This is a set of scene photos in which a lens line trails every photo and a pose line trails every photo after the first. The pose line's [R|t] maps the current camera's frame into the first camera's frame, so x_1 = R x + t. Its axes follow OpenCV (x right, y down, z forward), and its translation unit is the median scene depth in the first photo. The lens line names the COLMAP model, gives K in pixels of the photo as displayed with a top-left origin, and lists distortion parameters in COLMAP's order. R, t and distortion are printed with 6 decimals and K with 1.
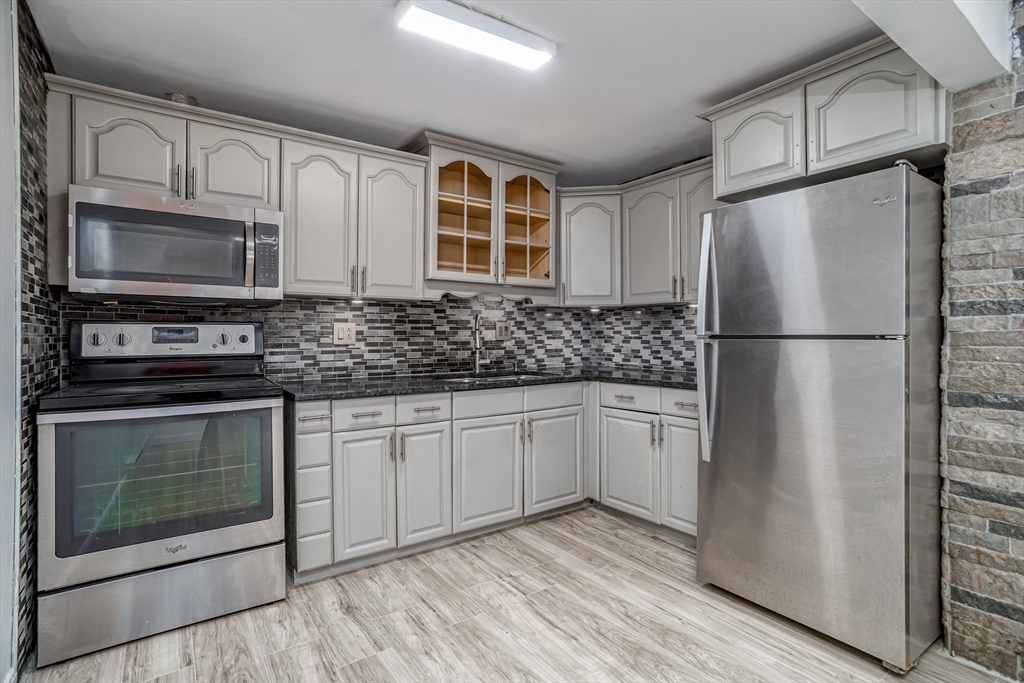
lens RADIAL K [[497.8, 0, 514.6], [0, 497.8, 334.4], [0, 0, 1]] dist [-0.051404, 0.025745]
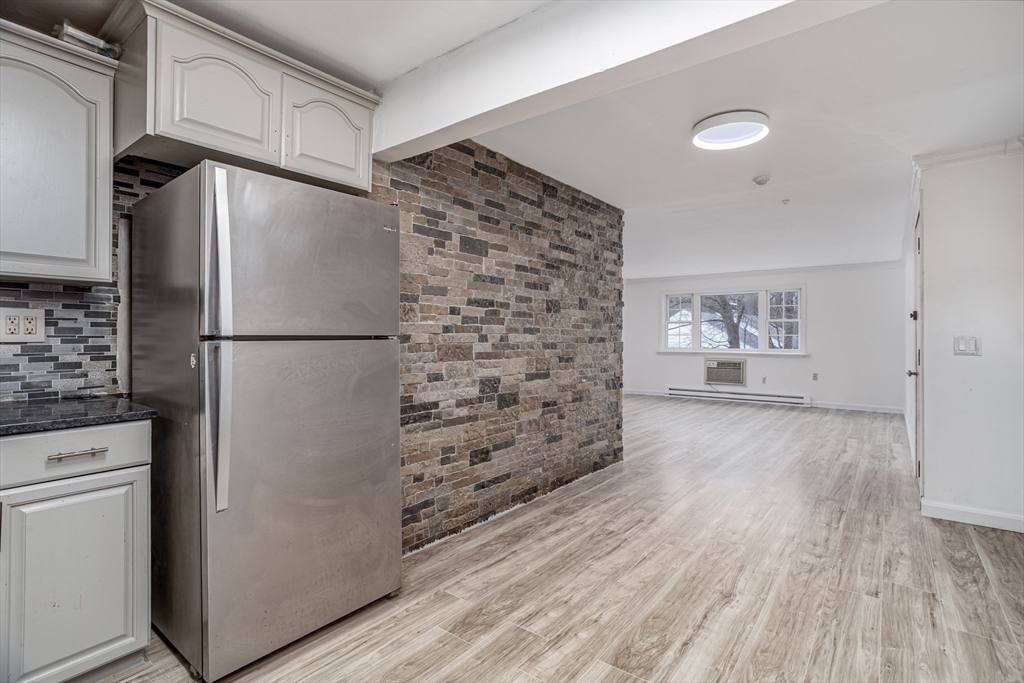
lens RADIAL K [[497.8, 0, 514.6], [0, 497.8, 334.4], [0, 0, 1]] dist [-0.051404, 0.025745]
pose [[-0.285526, 0.001321, 0.958370, -0.340711], [-0.002007, 0.999996, -0.001976, 0.000821], [-0.958369, -0.002488, -0.285522, 0.645988]]
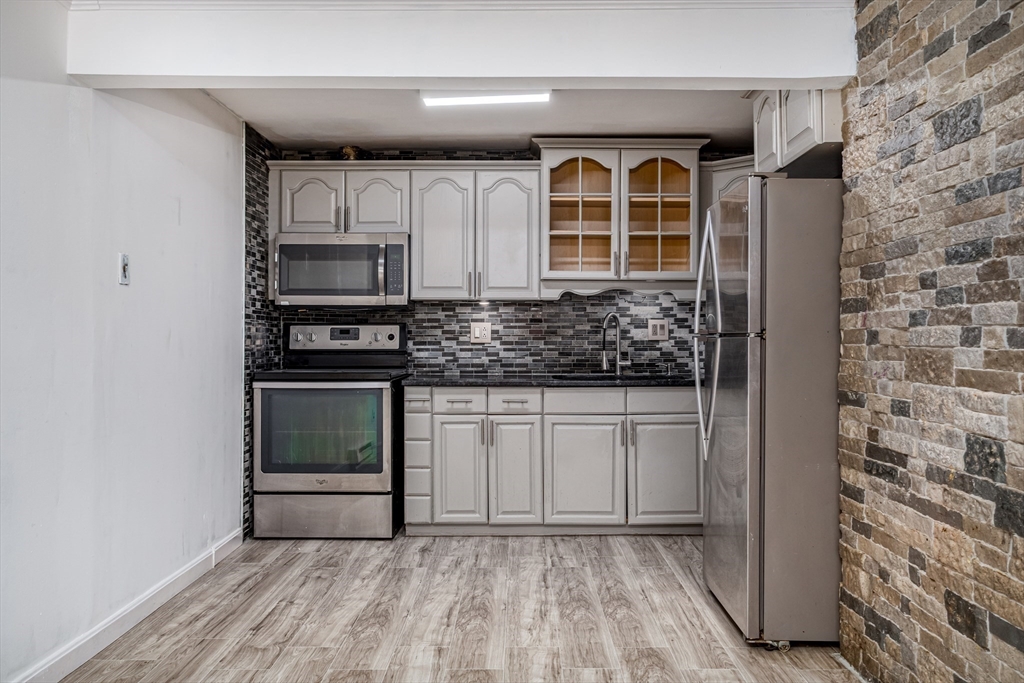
lens RADIAL K [[873.3, 0, 509.6], [0, 873.3, 325.5], [0, 0, 1]] dist [-0.036447, 0.000191]
pose [[0.804242, -0.007087, -0.594259, 0.910393], [-0.000521, 0.999920, -0.012630, 0.007291], [0.594301, 0.010467, 0.804175, -0.529696]]
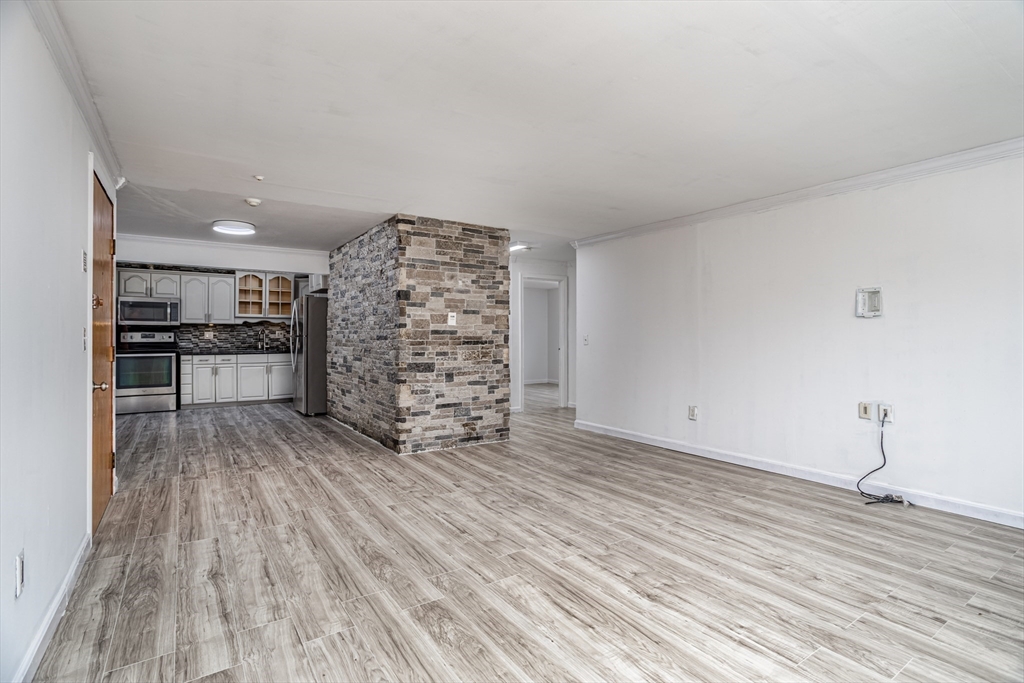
lens RADIAL K [[497.8, 0, 514.6], [0, 497.8, 334.4], [0, 0, 1]] dist [-0.051404, 0.025745]
pose [[0.999553, -0.000974, -0.029865, 1.664268], [0.000755, 0.999973, -0.007337, 0.015155], [0.029871, 0.007311, 0.999527, -1.963551]]
